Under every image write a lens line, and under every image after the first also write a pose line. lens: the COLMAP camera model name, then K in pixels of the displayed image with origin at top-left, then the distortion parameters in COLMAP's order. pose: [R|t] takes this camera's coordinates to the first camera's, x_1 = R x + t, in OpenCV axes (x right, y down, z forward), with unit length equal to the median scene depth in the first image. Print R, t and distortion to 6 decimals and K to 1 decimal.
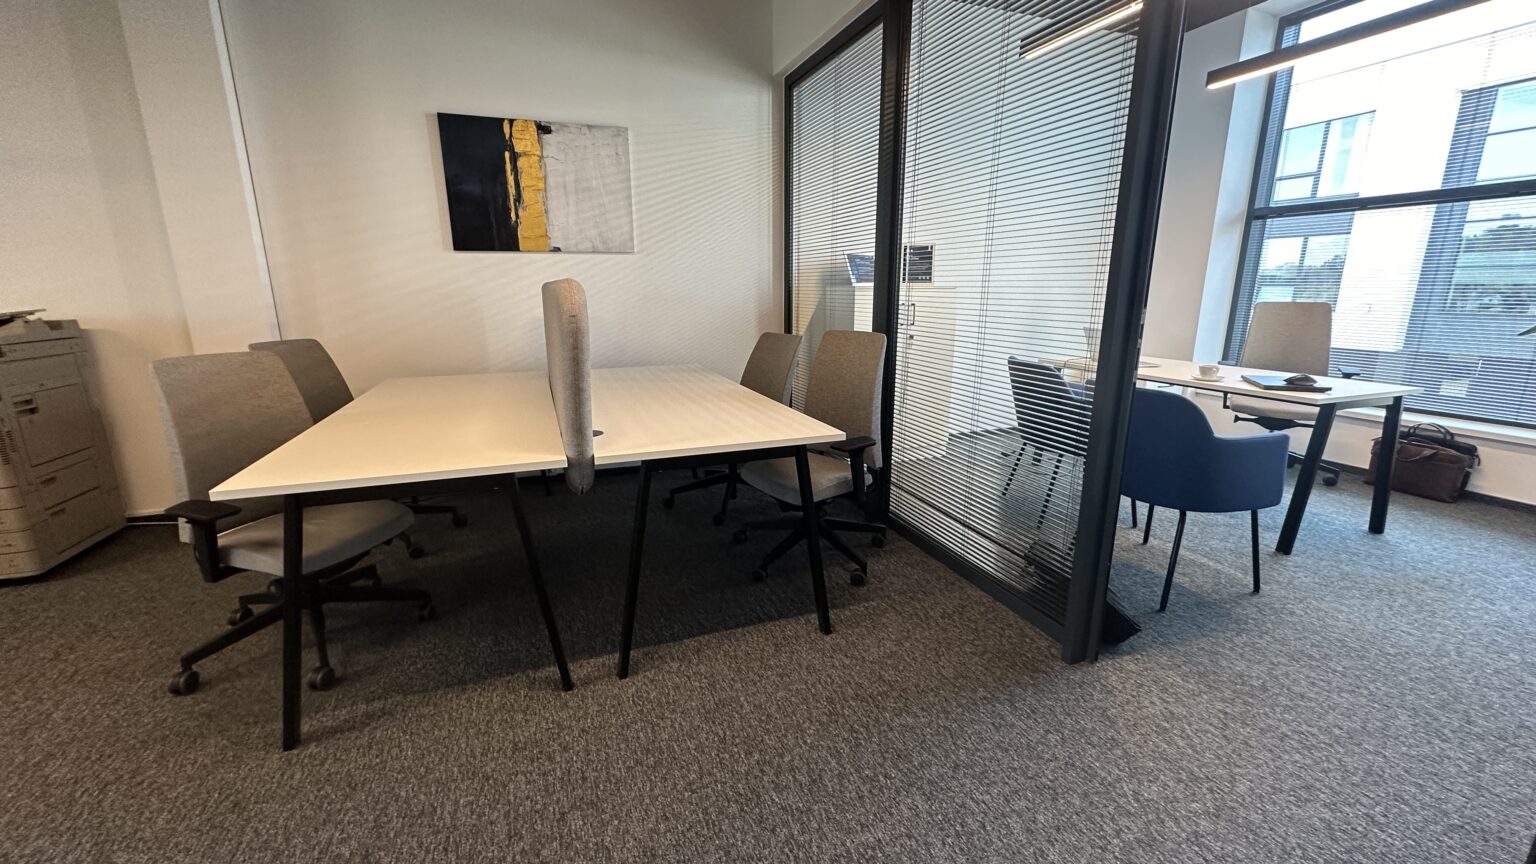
lens RADIAL K [[608.1, 0, 768.0], [0, 608.1, 432.0], [0, 0, 1]] dist [-0.002407, 0.000827]
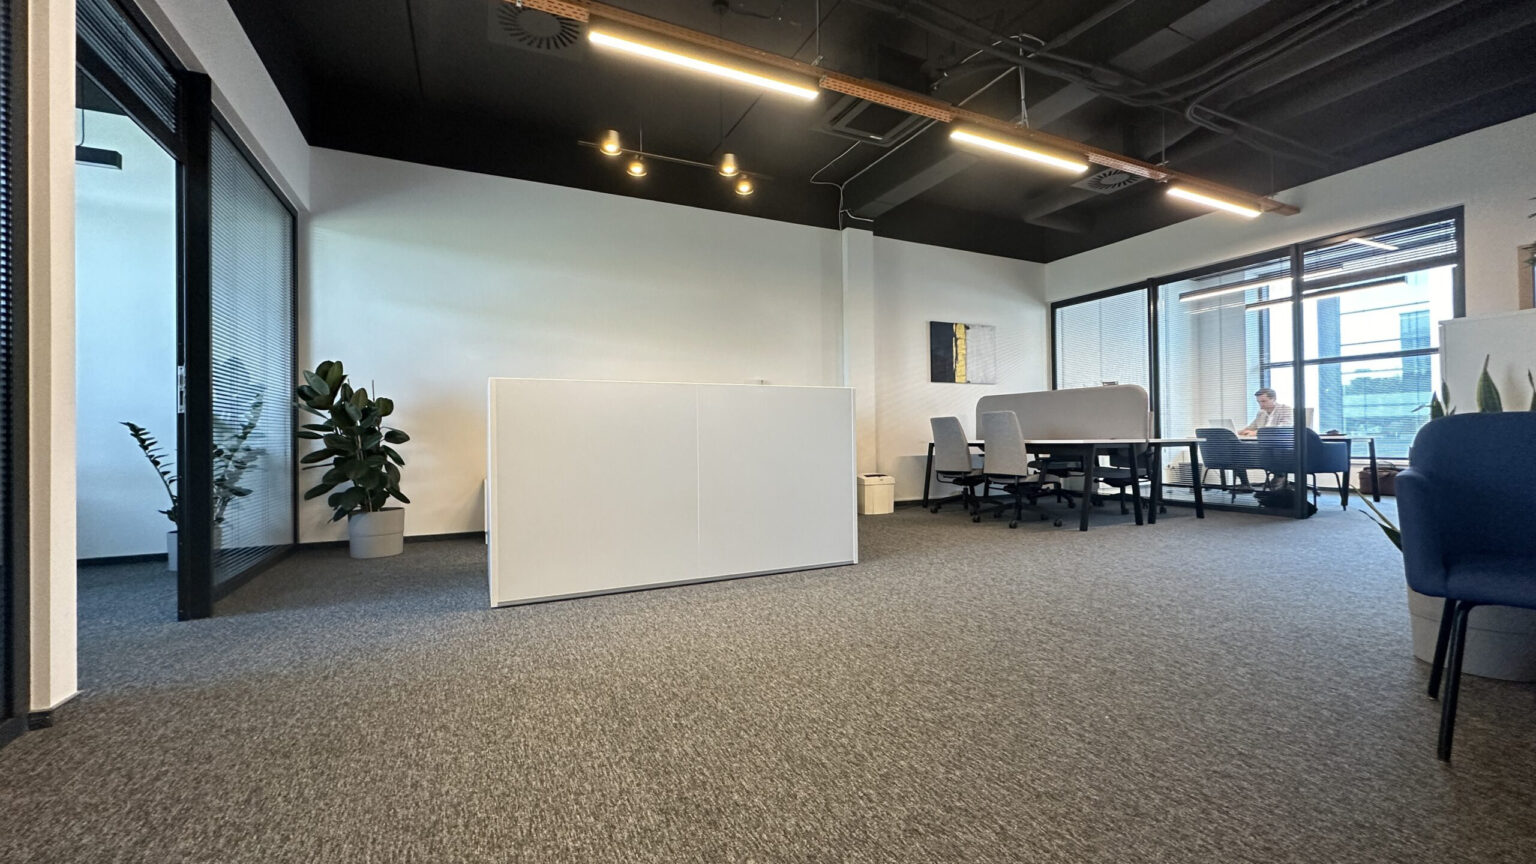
lens RADIAL K [[602.5, 0, 768.0], [0, 602.5, 432.0], [0, 0, 1]] dist [-0.048139, -0.000014]
pose [[0.996165, -0.008922, 0.087044, -1.308941], [0.028668, 0.973161, -0.228332, 0.331646], [-0.082670, 0.229952, 0.969684, -0.933311]]
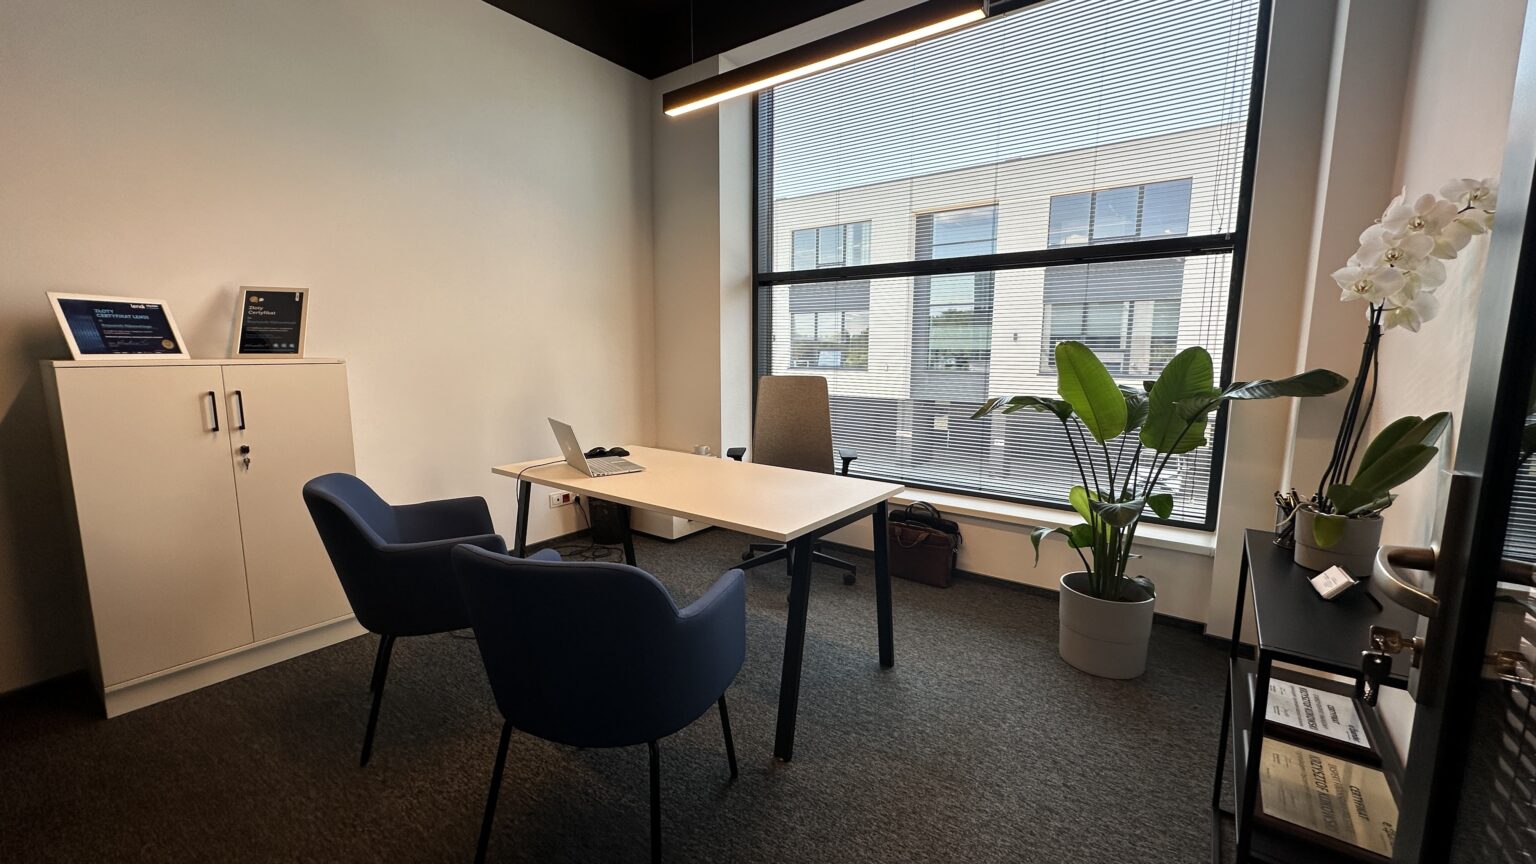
lens RADIAL K [[608.1, 0, 768.0], [0, 608.1, 432.0], [0, 0, 1]] dist [-0.002407, 0.000827]
pose [[0.841939, -0.067800, 0.535296, 0.374567], [0.119689, 0.990826, -0.062756, -0.087450], [-0.526130, 0.116906, 0.842330, 0.301752]]
